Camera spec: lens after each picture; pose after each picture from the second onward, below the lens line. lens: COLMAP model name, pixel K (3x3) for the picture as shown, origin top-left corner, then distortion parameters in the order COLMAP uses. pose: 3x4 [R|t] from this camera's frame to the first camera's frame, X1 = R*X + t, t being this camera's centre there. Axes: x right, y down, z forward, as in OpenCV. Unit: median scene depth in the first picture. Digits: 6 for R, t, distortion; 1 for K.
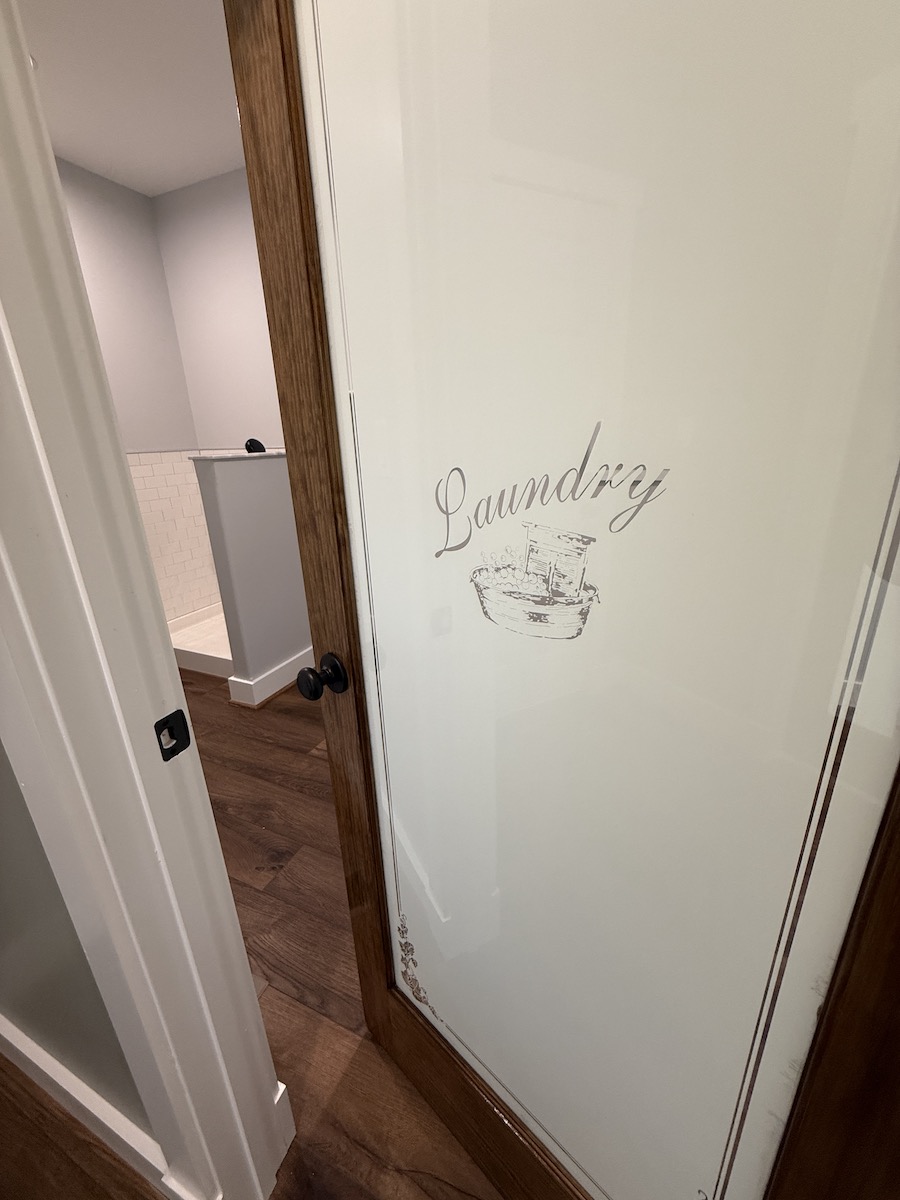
lens RADIAL K [[479.9, 0, 453.4], [0, 479.9, 597.8], [0, 0, 1]] dist [0.000845, 0.000278]
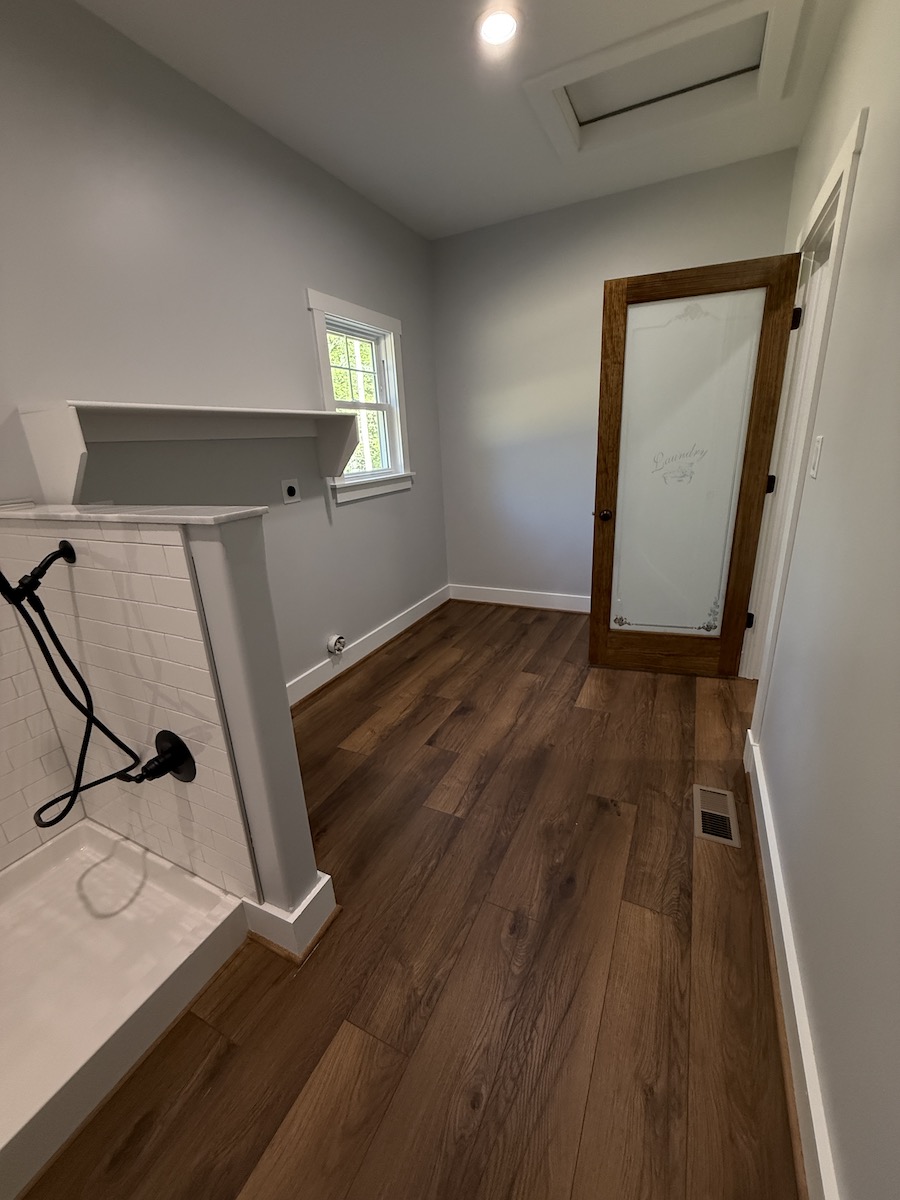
lens RADIAL K [[483.5, 0, 450.0], [0, 483.5, 600.0], [0, 0, 1]] dist [-0.002251, 0.000021]
pose [[0.034985, -0.281645, 0.958881, -1.215000], [0.371211, 0.894488, 0.249187, -0.295583], [-0.927889, 0.347229, 0.135843, 0.908969]]
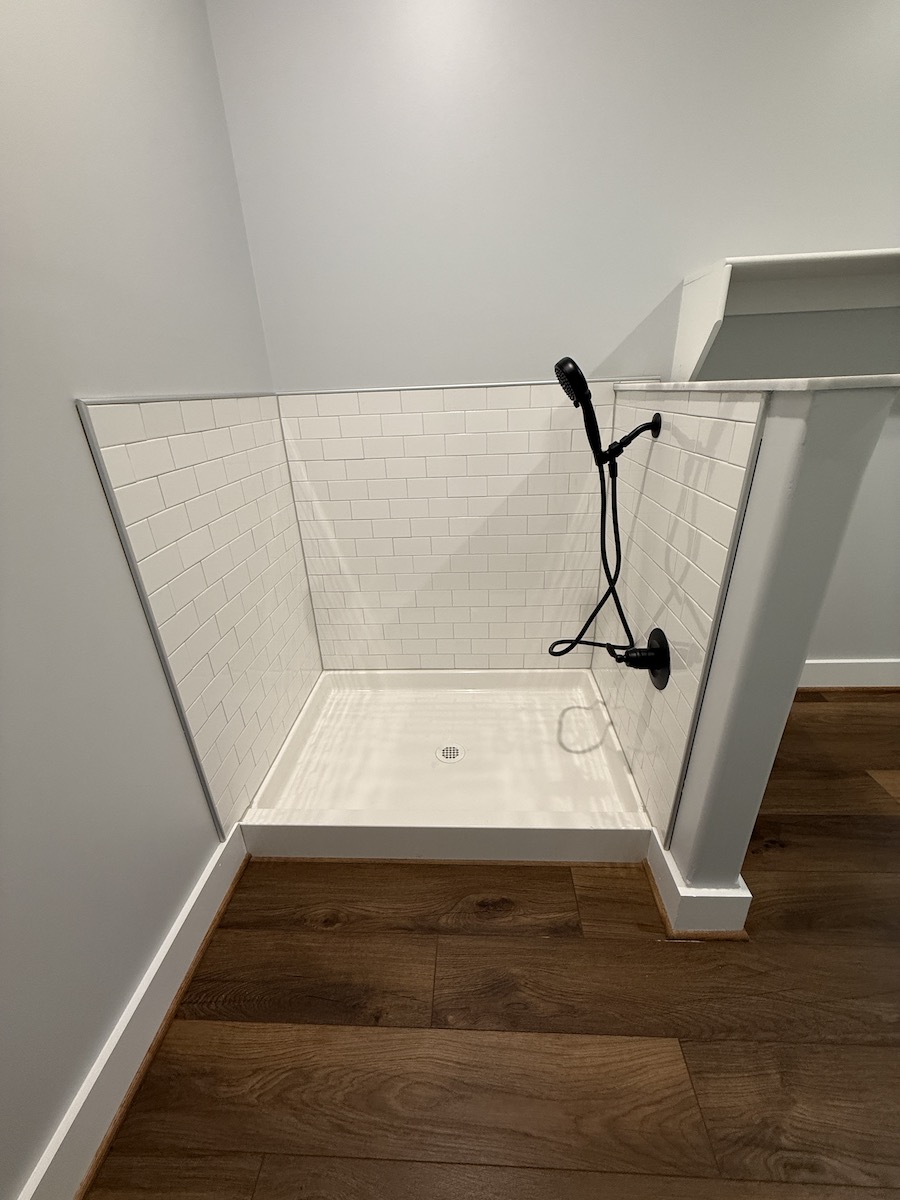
lens RADIAL K [[479.9, 0, 453.4], [0, 479.9, 597.8], [0, 0, 1]] dist [0.000845, 0.000278]
pose [[0.928561, -0.148294, 0.340269, -1.093506], [0.124427, 0.988042, 0.091054, -0.242957], [-0.349703, -0.042210, 0.935909, 0.933860]]
